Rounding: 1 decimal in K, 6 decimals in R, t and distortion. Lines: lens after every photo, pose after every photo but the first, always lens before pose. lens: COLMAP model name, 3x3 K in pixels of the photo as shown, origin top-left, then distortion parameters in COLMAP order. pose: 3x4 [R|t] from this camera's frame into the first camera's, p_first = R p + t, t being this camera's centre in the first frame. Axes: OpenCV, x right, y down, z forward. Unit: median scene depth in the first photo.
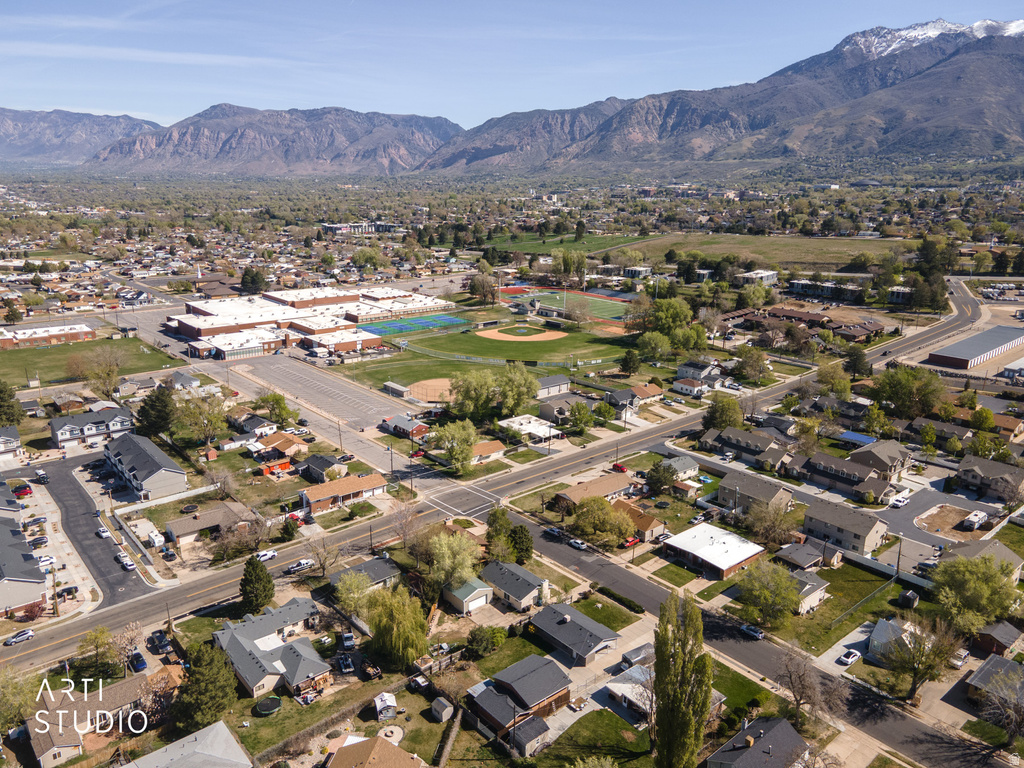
lens RADIAL K [[745.1, 0, 505.1], [0, 745.1, 379.8], [0, 0, 1]] dist [0.030848, 0.023699]
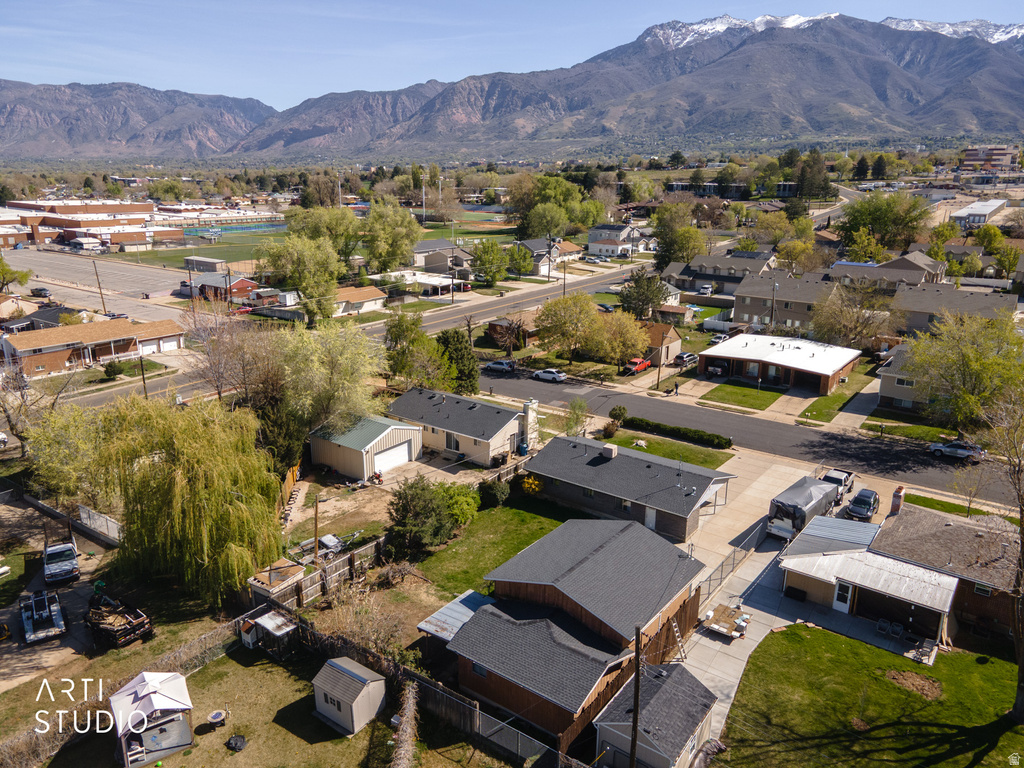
lens RADIAL K [[745.1, 0, 509.7], [0, 745.1, 383.9], [0, 0, 1]] dist [0.030848, 0.023699]
pose [[0.973749, -0.067471, 0.217396, -0.039918], [0.062649, 0.997614, 0.029008, 0.156397], [-0.218835, -0.014627, 0.975652, 0.348736]]
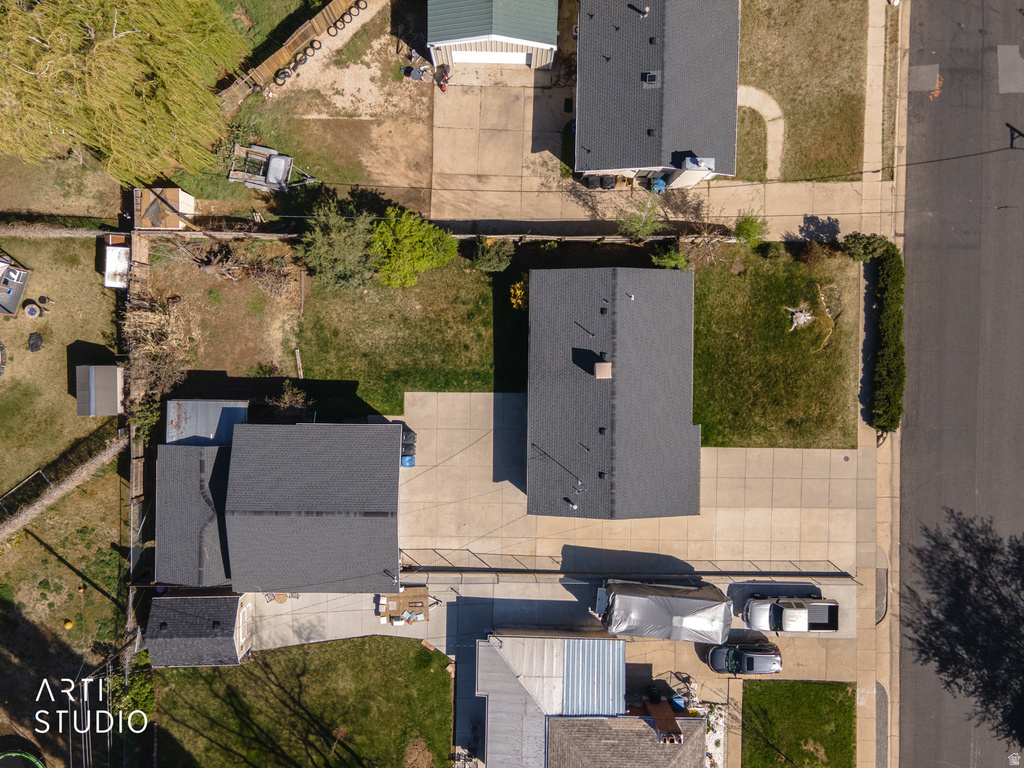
lens RADIAL K [[745.1, 0, 513.4], [0, 745.1, 377.2], [0, 0, 1]] dist [0.030848, 0.023699]
pose [[0.754787, 0.655930, 0.007265, 0.032949], [-0.172875, 0.188221, 0.966792, 0.020348], [0.632781, -0.730978, 0.255460, 0.533685]]
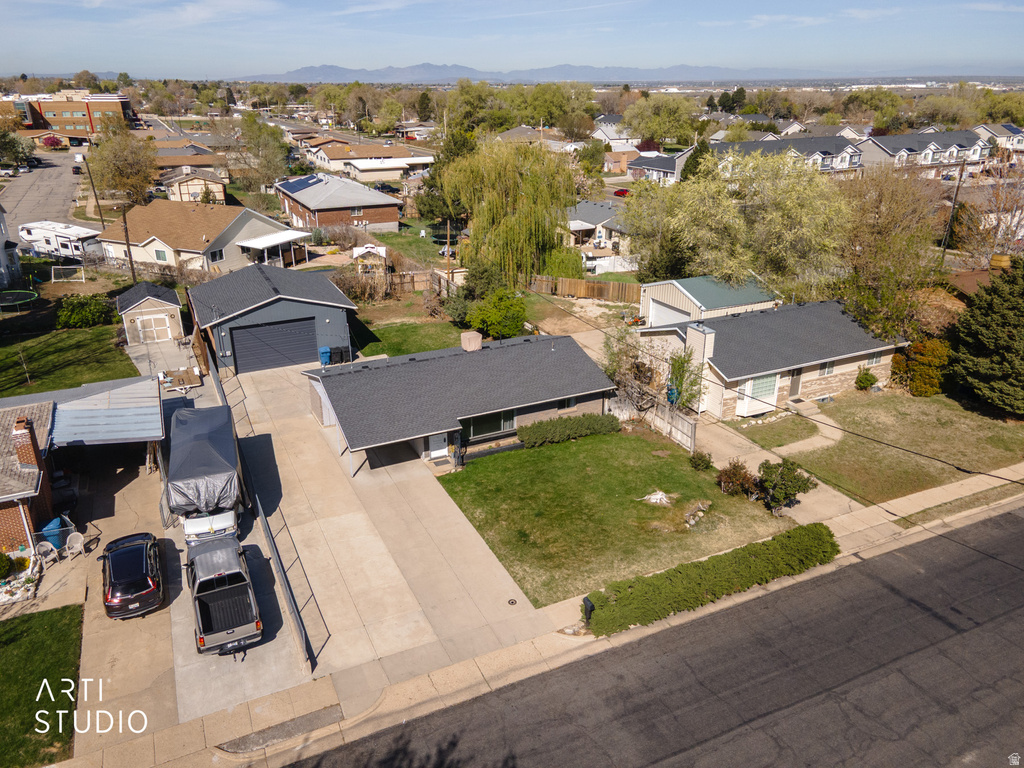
lens RADIAL K [[745.1, 0, 504.8], [0, 745.1, 382.4], [0, 0, 1]] dist [0.030848, 0.023699]
pose [[-0.251320, 0.351174, -0.901951, 0.206992], [-0.257782, 0.873918, 0.412088, 0.124466], [0.932945, 0.336073, -0.129107, 0.626676]]
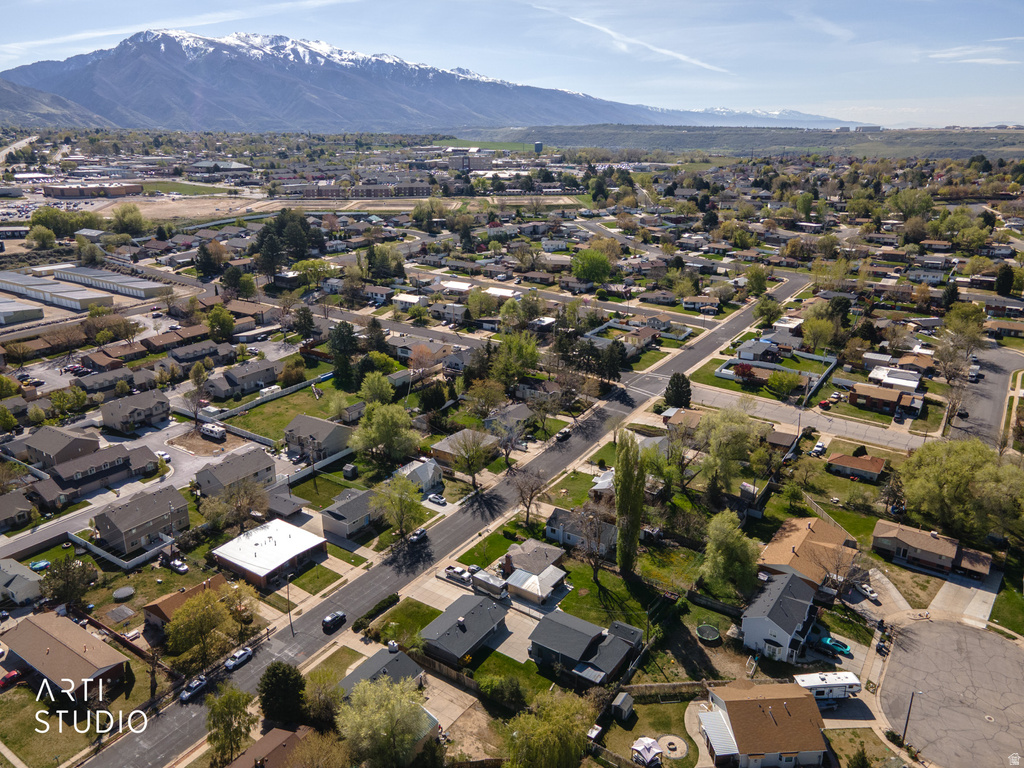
lens RADIAL K [[745.1, 0, 502.3], [0, 745.1, 379.0], [0, 0, 1]] dist [0.030848, 0.023699]
pose [[-0.262497, -0.323732, 0.909007, -0.396139], [0.251120, 0.886662, 0.388291, -0.170222], [-0.931683, 0.330195, -0.151451, 0.590400]]
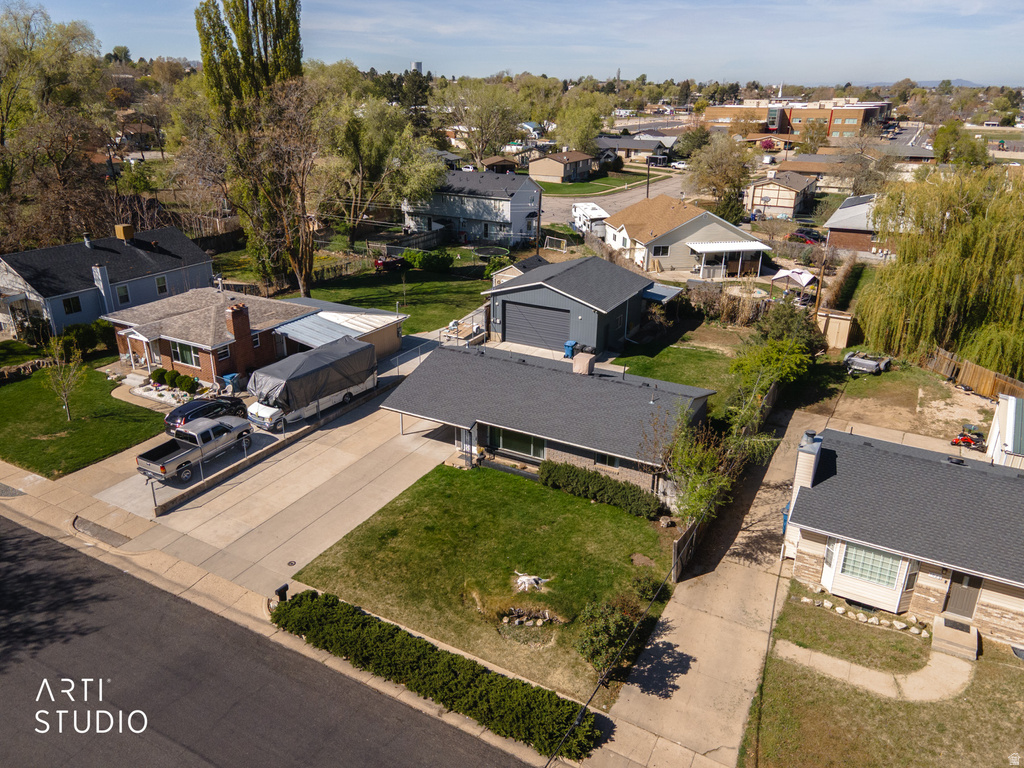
lens RADIAL K [[745.1, 0, 502.1], [0, 745.1, 383.9], [0, 0, 1]] dist [0.030848, 0.023699]
pose [[-0.936141, 0.108626, -0.334424, 0.120594], [-0.115873, 0.802659, 0.585075, 0.100500], [0.331983, 0.586463, -0.738815, 0.709975]]
